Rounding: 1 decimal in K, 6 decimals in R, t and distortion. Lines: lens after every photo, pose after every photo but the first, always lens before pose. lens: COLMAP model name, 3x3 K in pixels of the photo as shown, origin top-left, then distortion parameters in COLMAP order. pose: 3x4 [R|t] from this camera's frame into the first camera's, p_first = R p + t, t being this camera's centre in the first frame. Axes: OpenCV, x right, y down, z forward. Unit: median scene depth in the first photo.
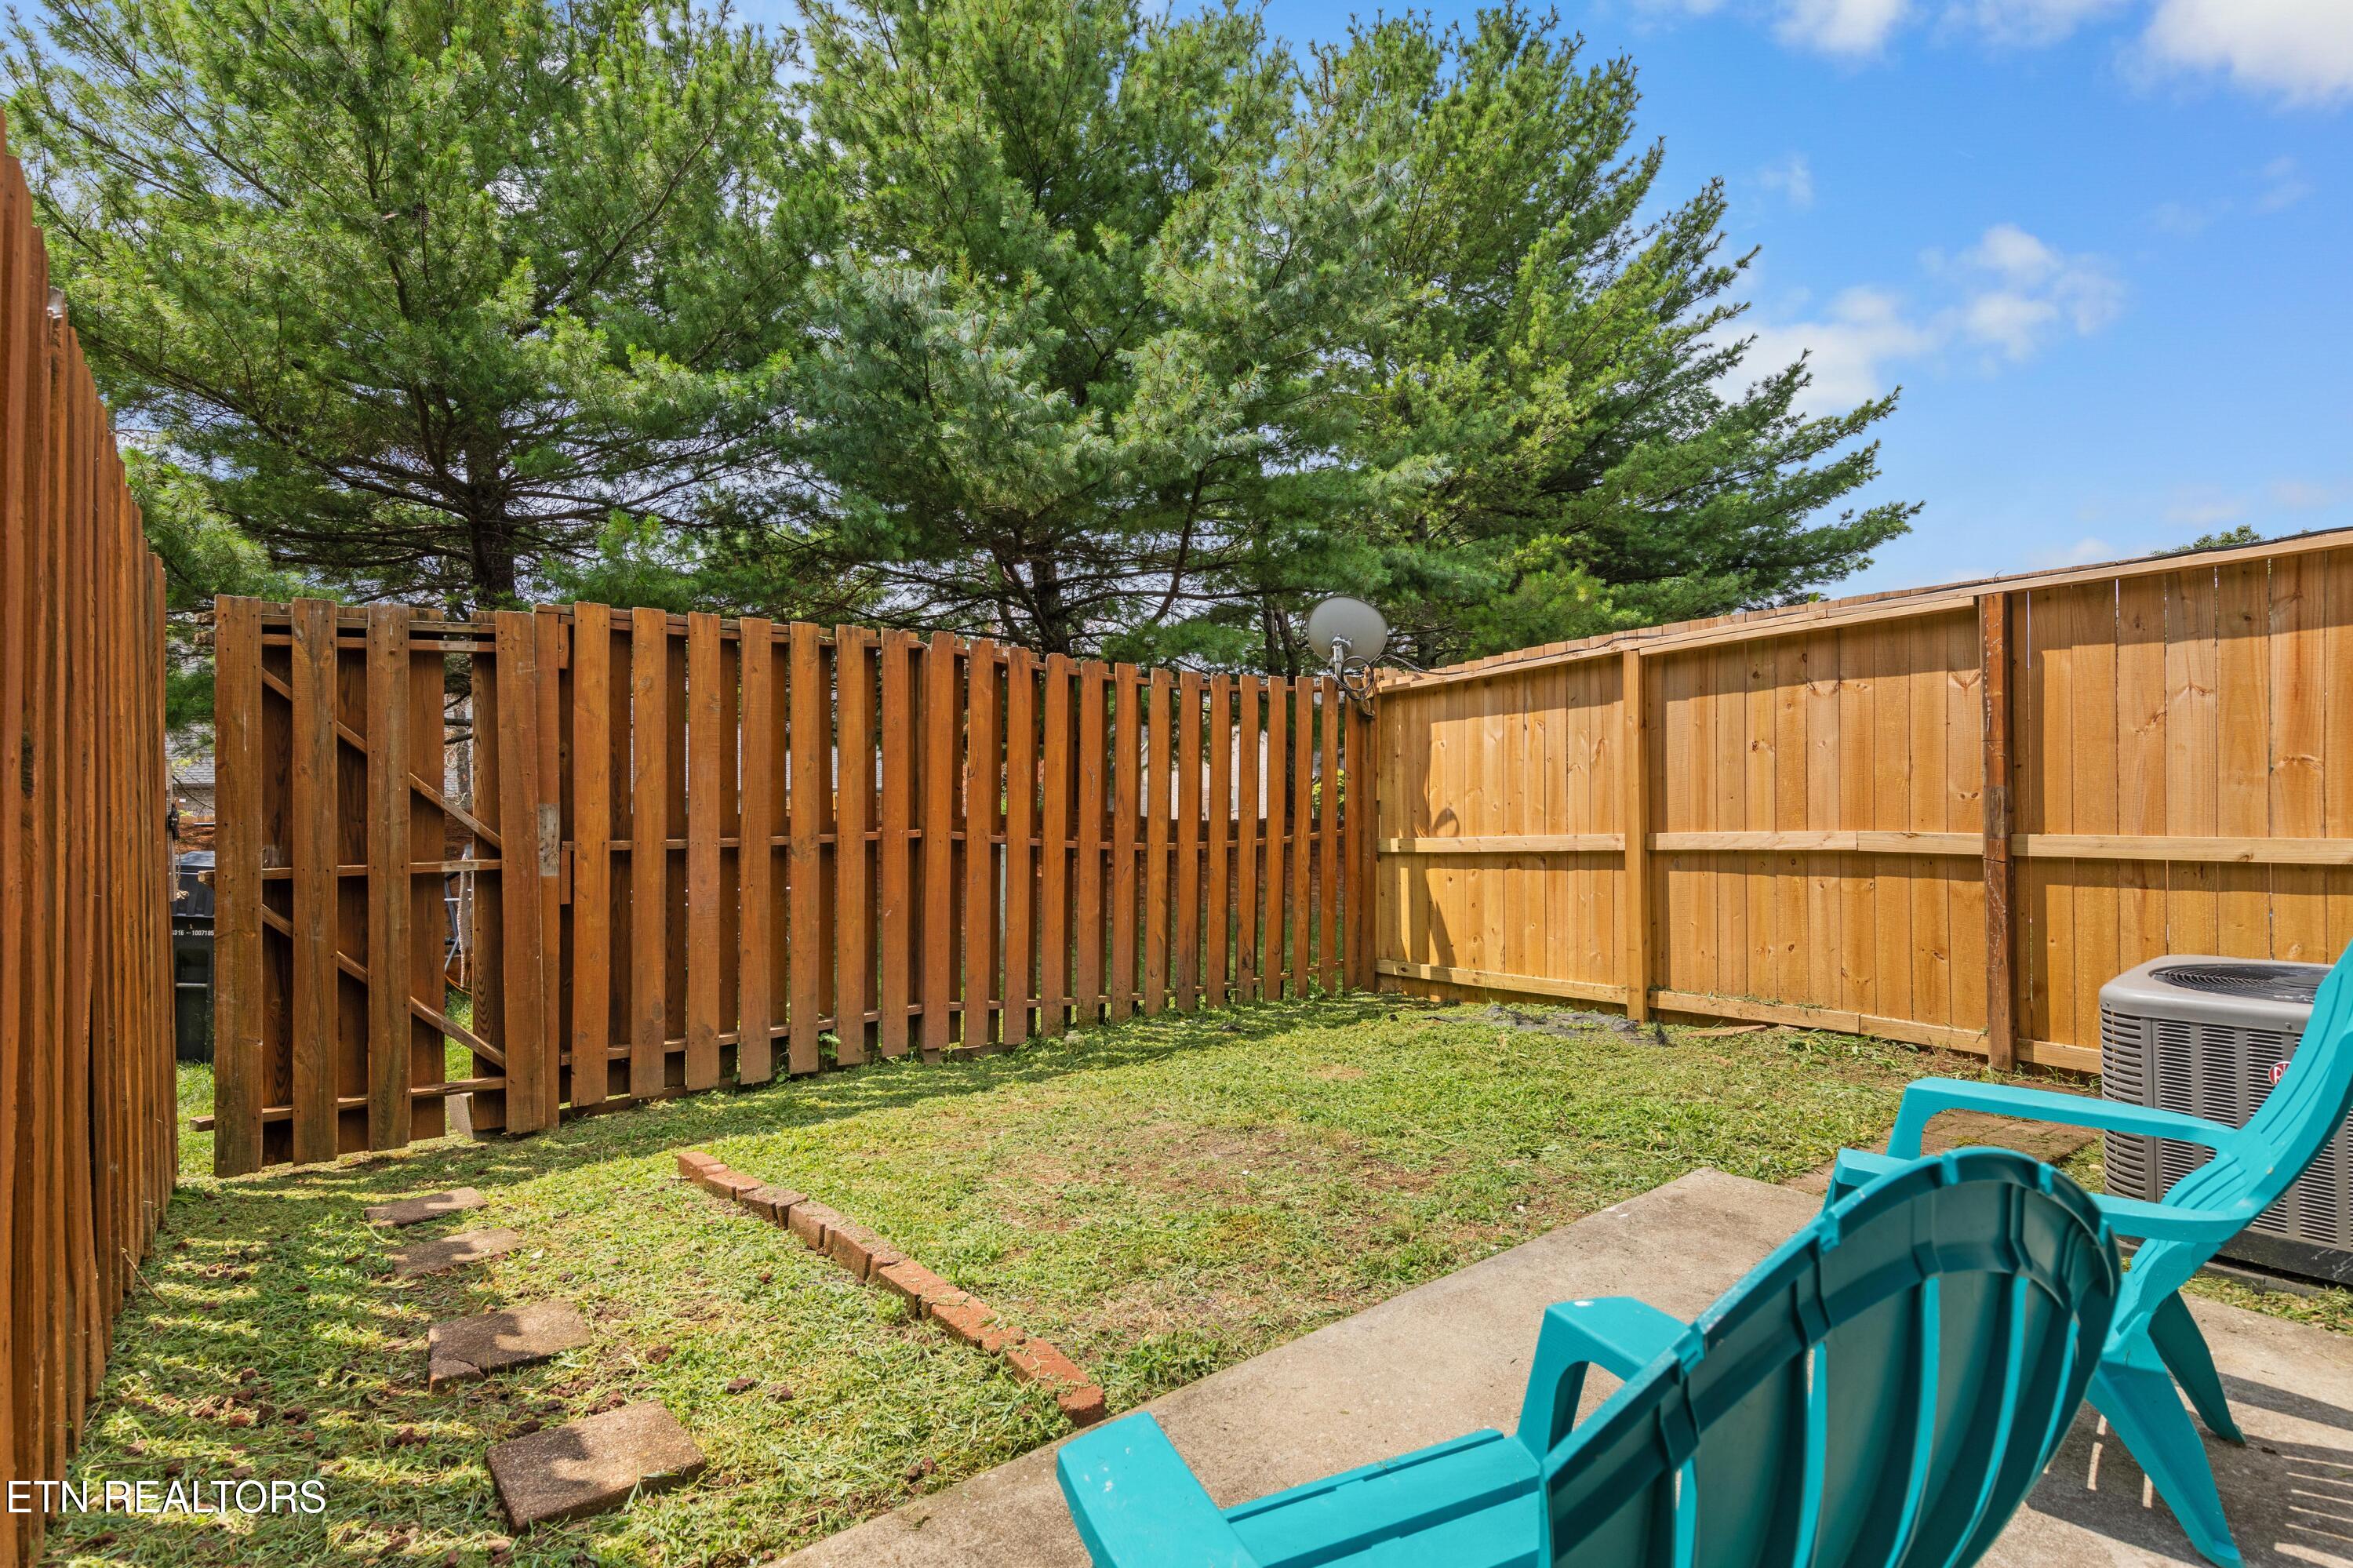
lens RADIAL K [[1139.6, 0, 1134.2], [0, 1139.6, 764.7], [0, 0, 1]] dist [-0.000020, 0.000193]
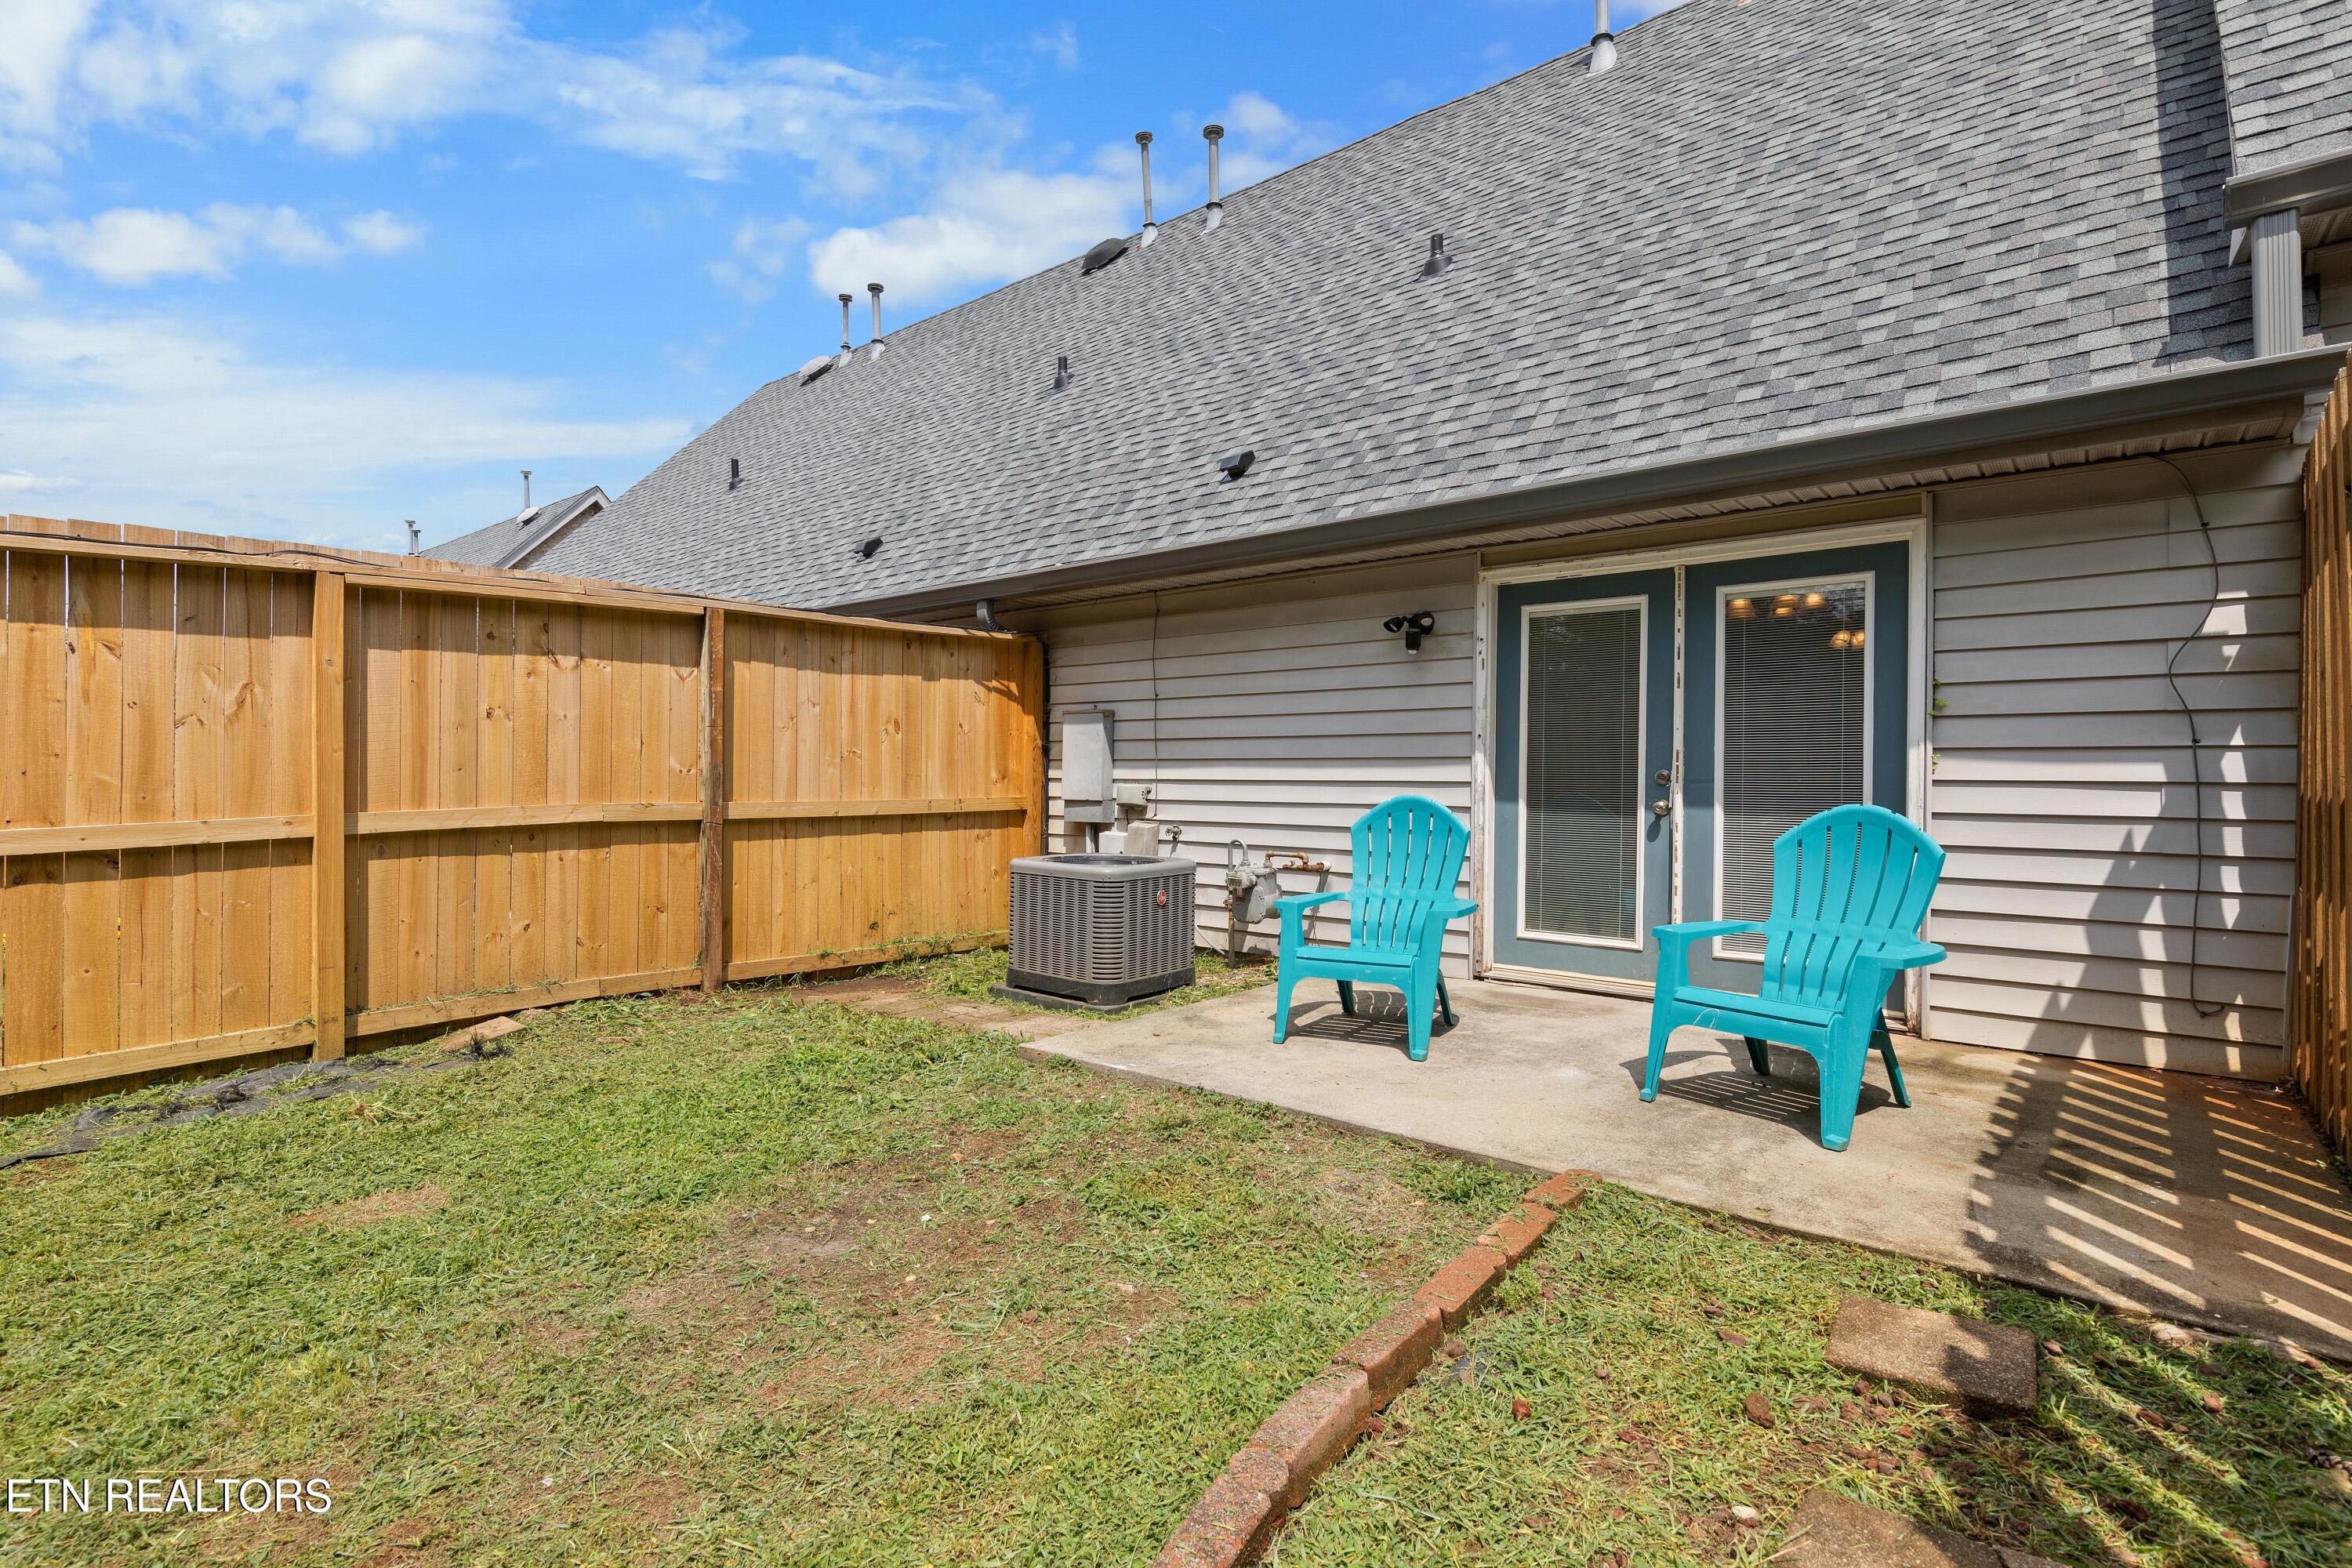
lens RADIAL K [[1110.3, 0, 1176.0], [0, 1110.3, 784.0], [0, 0, 1]] dist [0.042156, 0.000151]
pose [[-0.238887, 0.016500, 0.970907, -0.506064], [-0.020157, 0.999556, -0.021946, 0.053075], [-0.970838, -0.024813, -0.238448, 0.740634]]
